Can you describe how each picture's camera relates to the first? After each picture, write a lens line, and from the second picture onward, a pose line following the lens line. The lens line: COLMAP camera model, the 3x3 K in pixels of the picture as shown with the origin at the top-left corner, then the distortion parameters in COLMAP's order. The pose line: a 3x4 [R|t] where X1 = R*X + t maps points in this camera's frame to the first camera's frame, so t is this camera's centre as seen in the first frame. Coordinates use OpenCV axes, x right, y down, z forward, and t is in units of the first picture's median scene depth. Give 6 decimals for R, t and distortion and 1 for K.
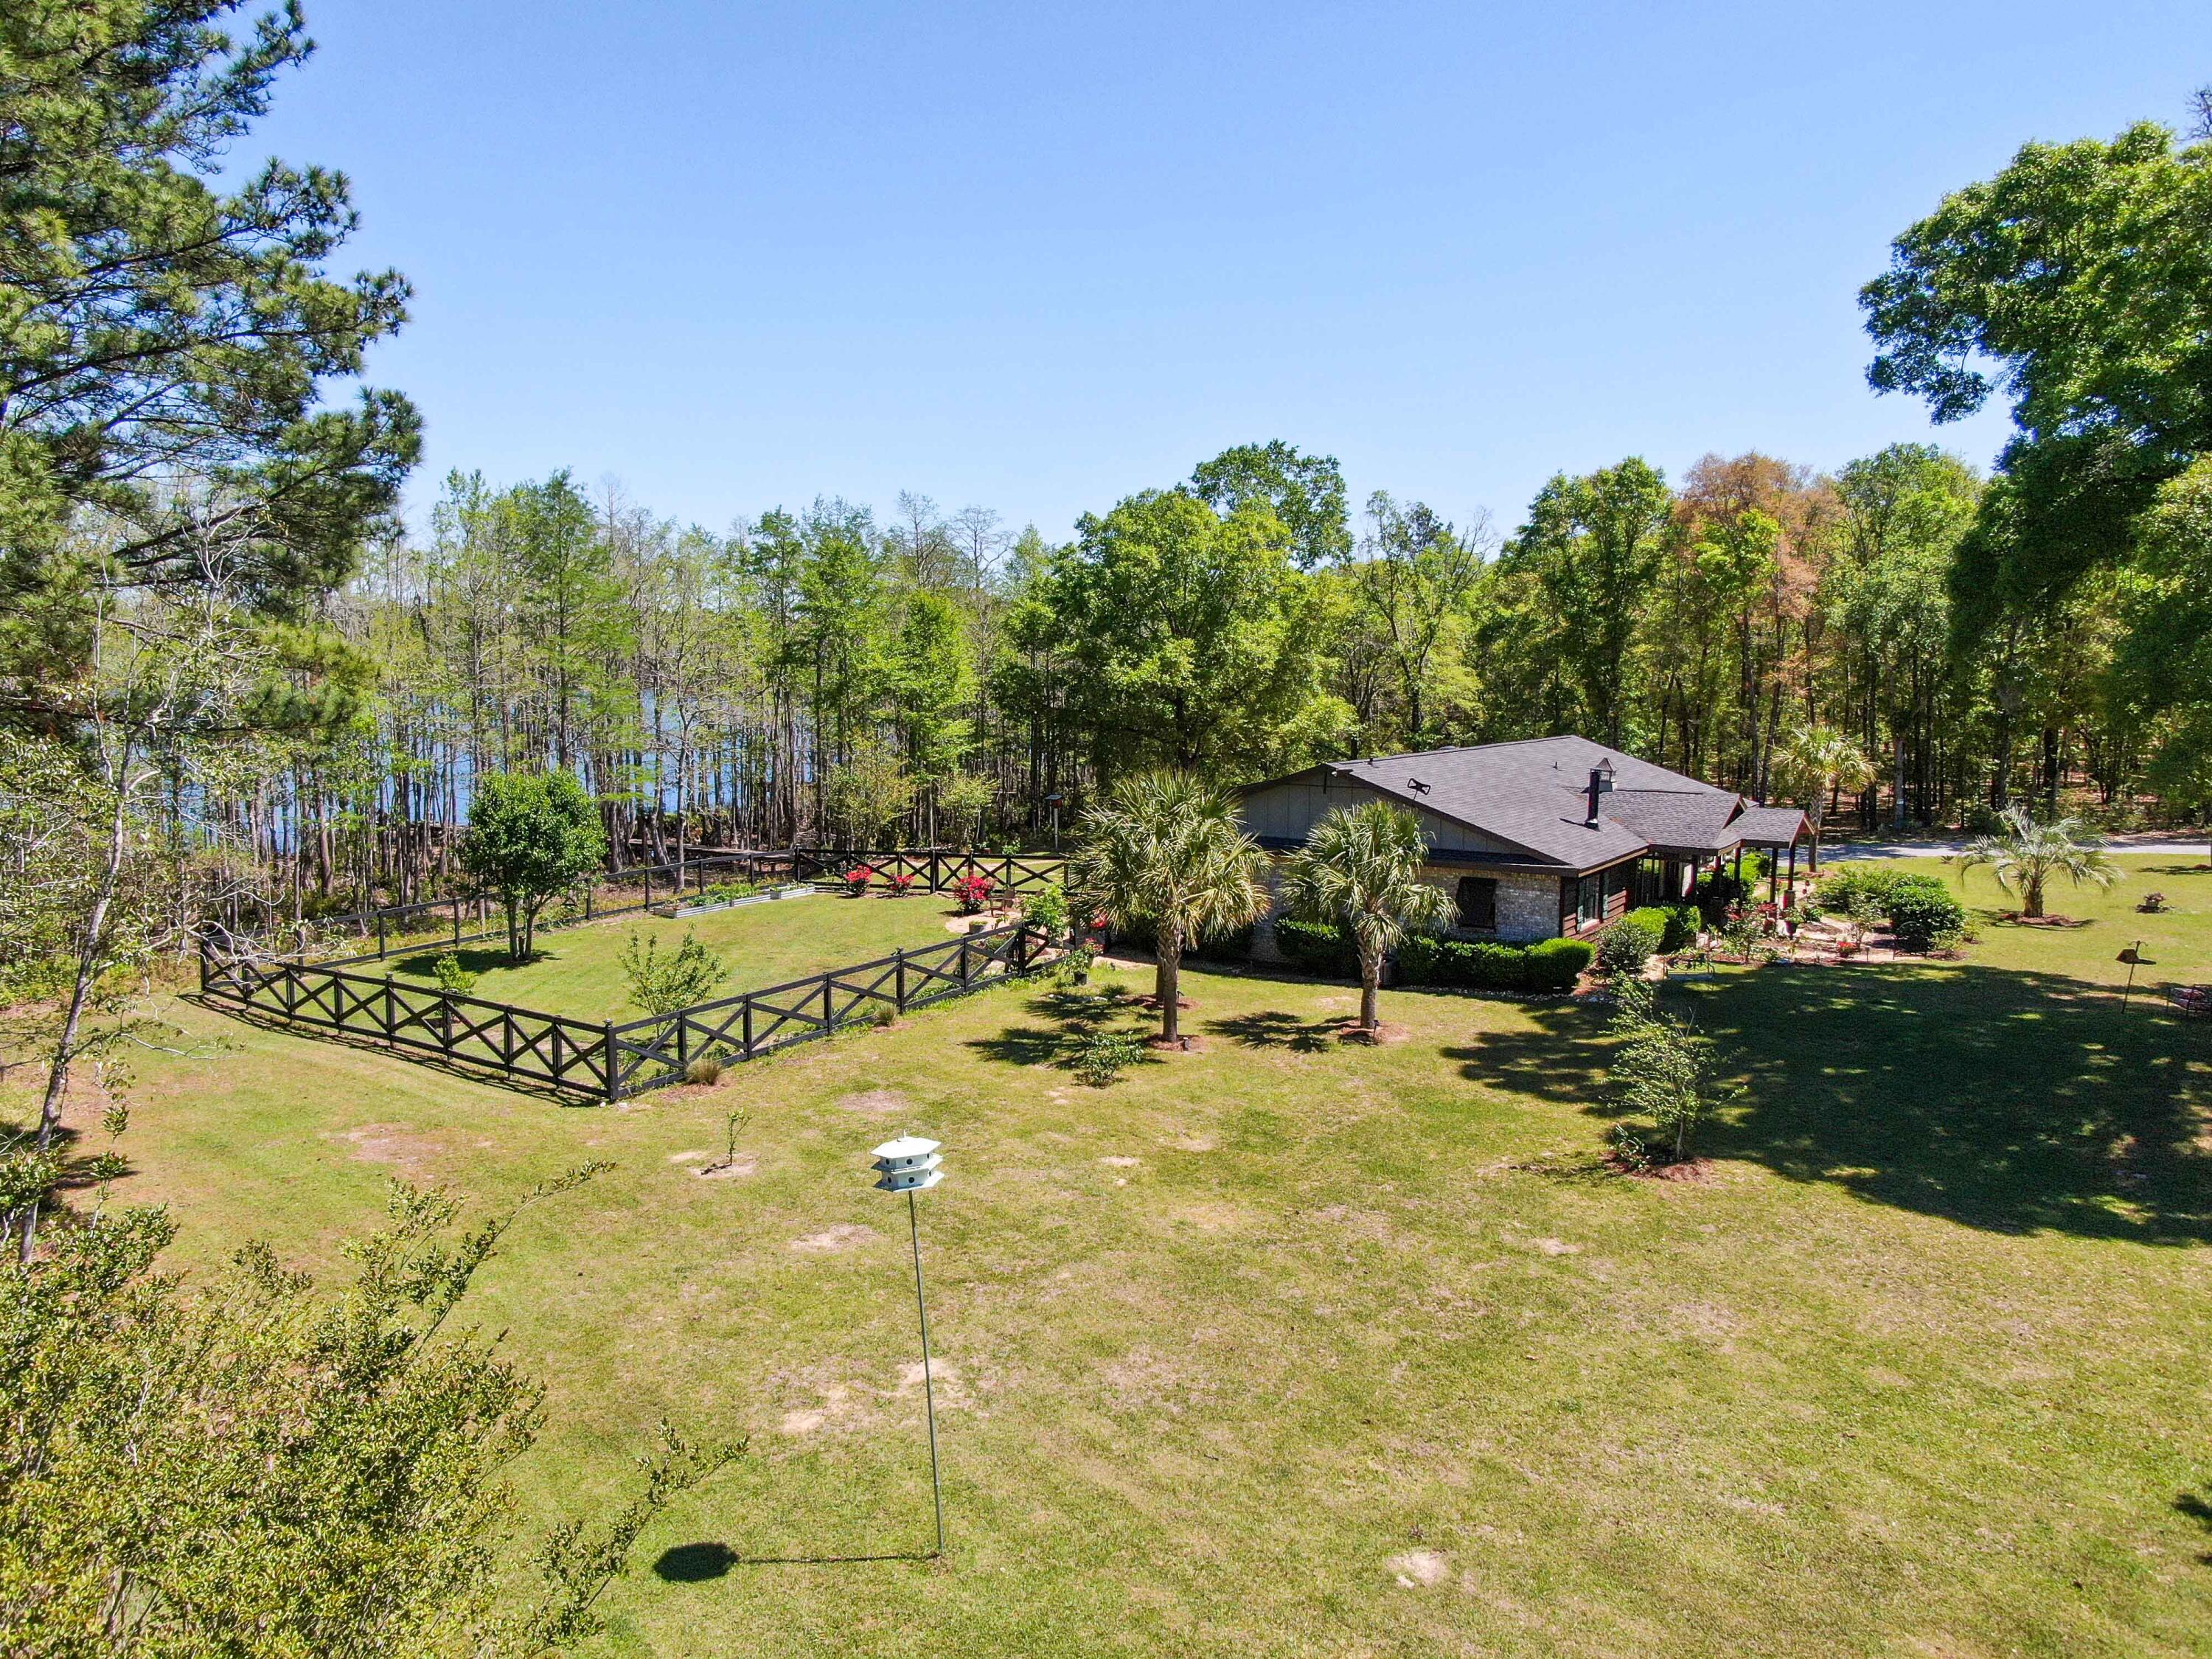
lens RADIAL K [[1590.4, 0, 1068.3], [0, 1590.4, 856.7], [0, 0, 1]] dist [-0.026868, 0.015638]
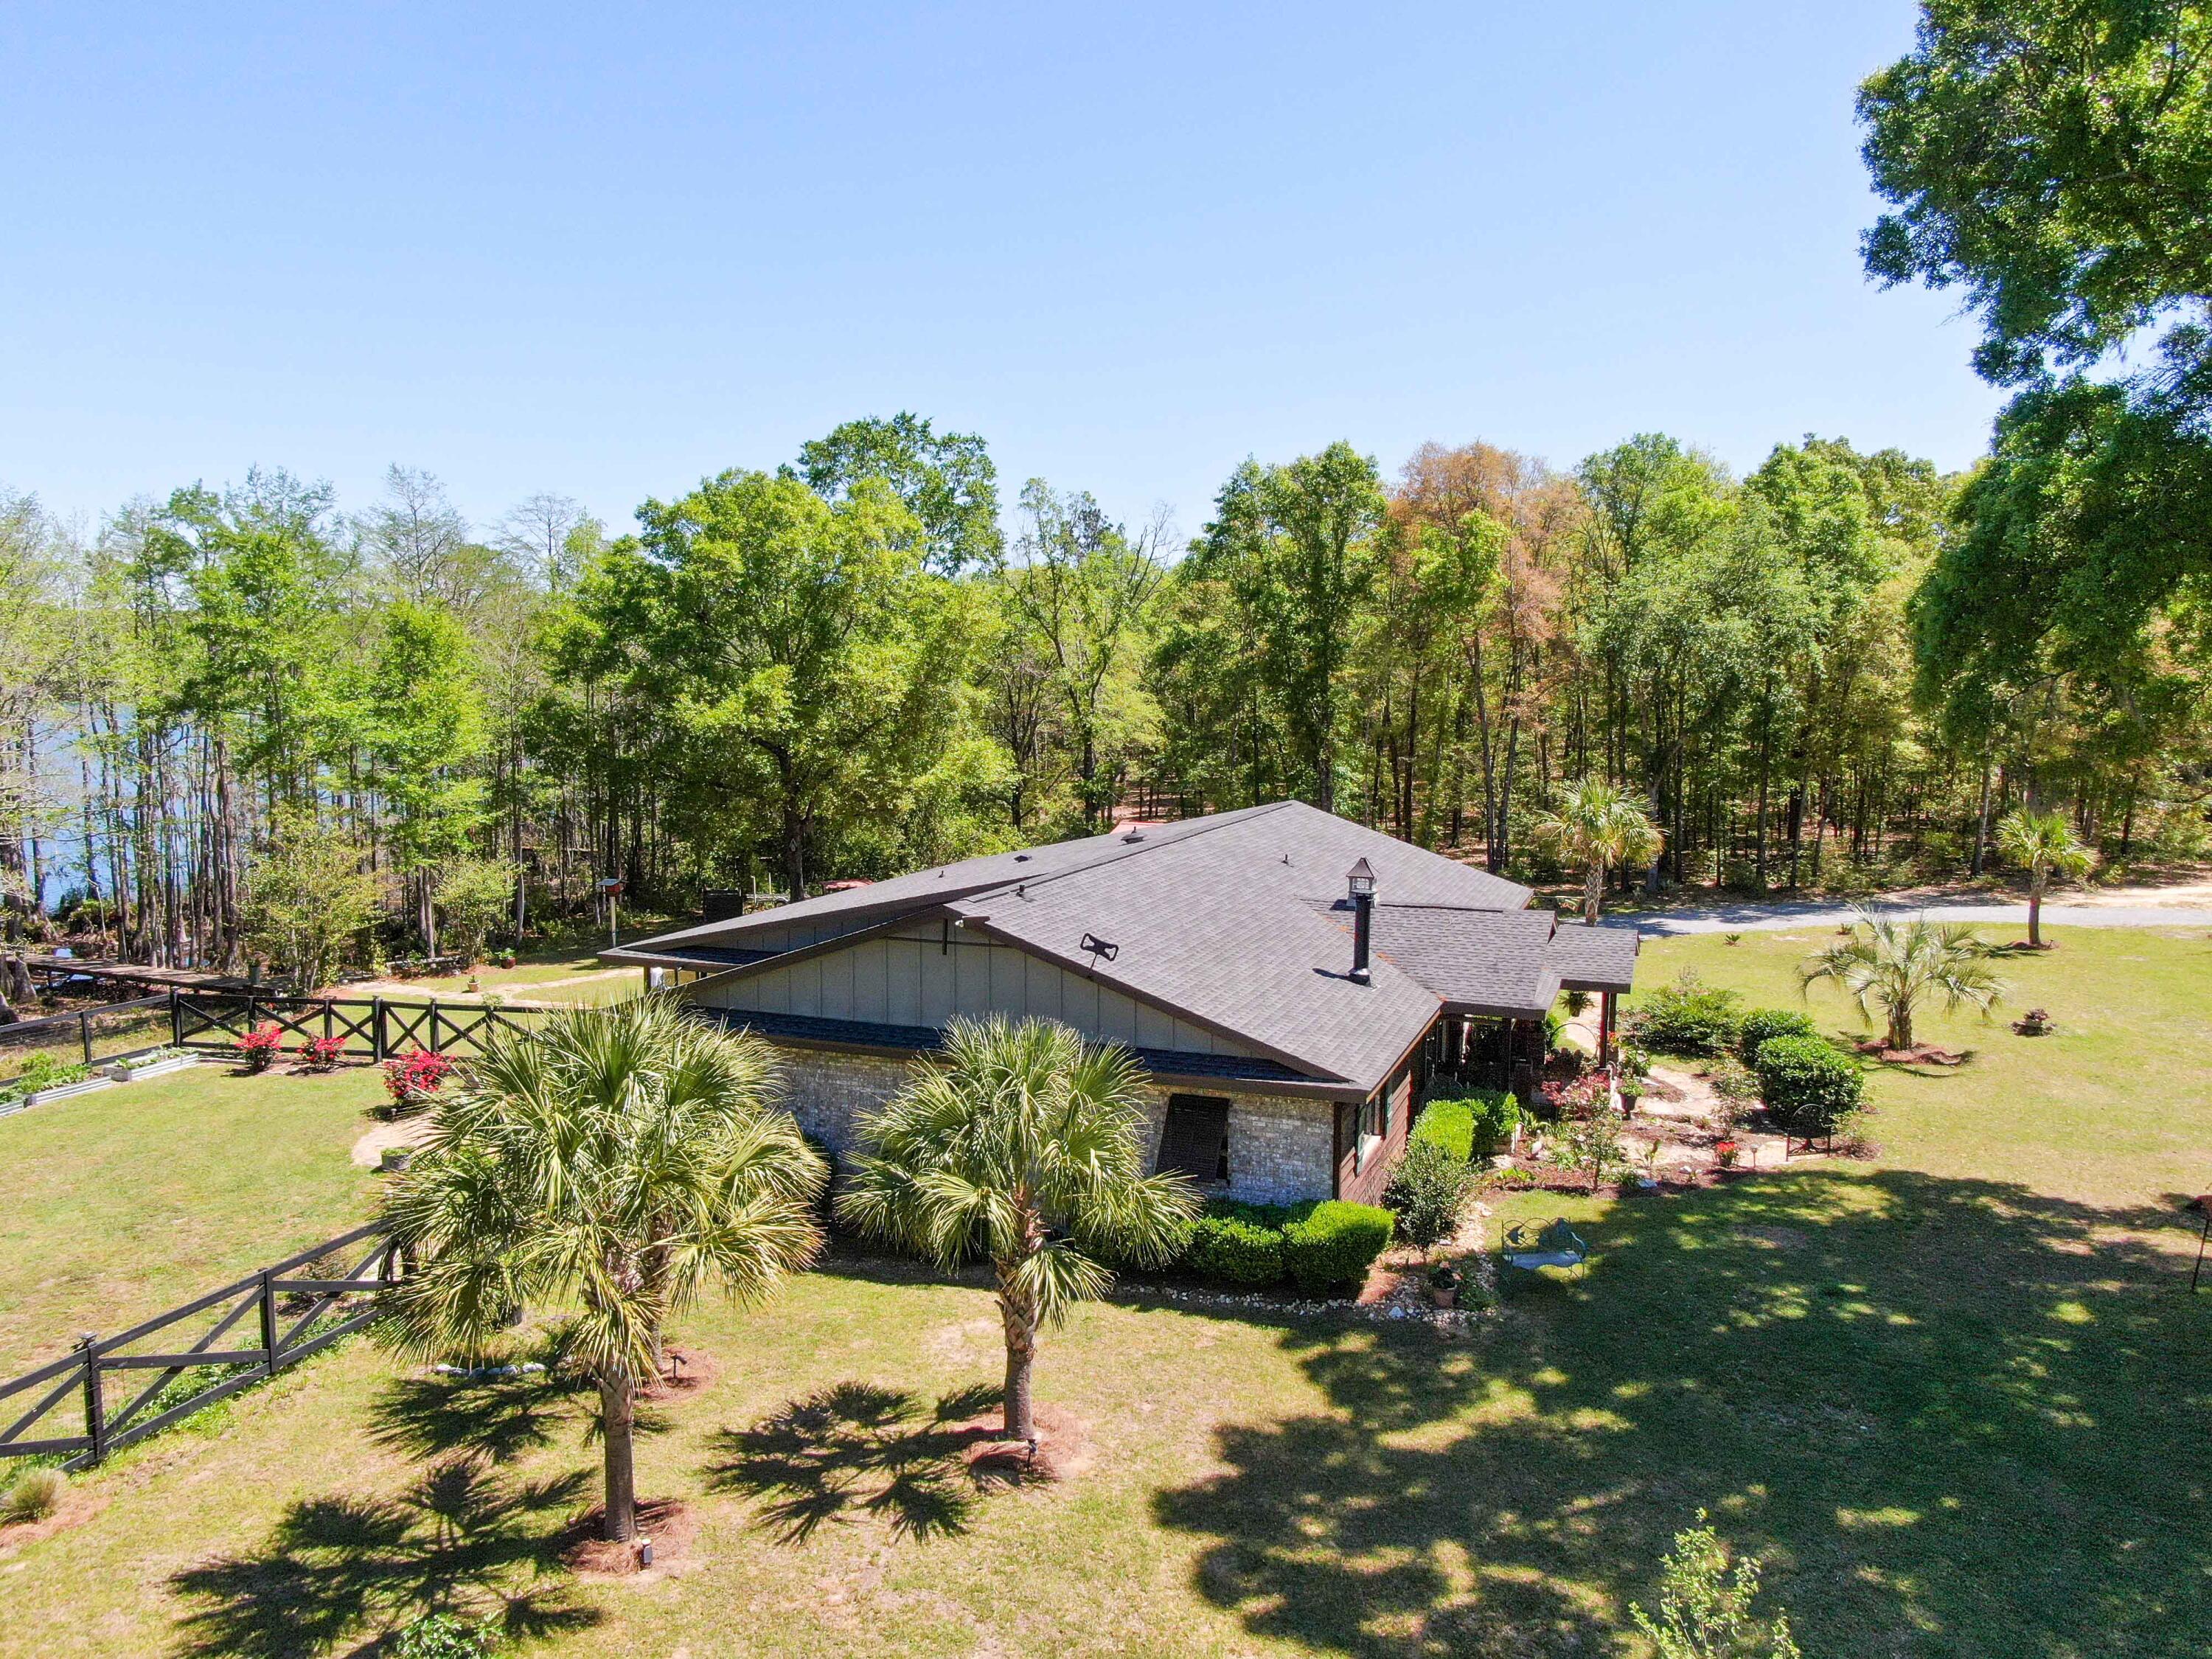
lens RADIAL K [[1590.4, 0, 1091.2], [0, 1590.4, 819.8], [0, 0, 1]] dist [-0.026868, 0.015638]
pose [[0.976418, -0.020250, 0.214936, 0.054446], [0.025391, 0.999453, -0.021186, -0.047218], [-0.214389, 0.026144, 0.976398, 0.249409]]
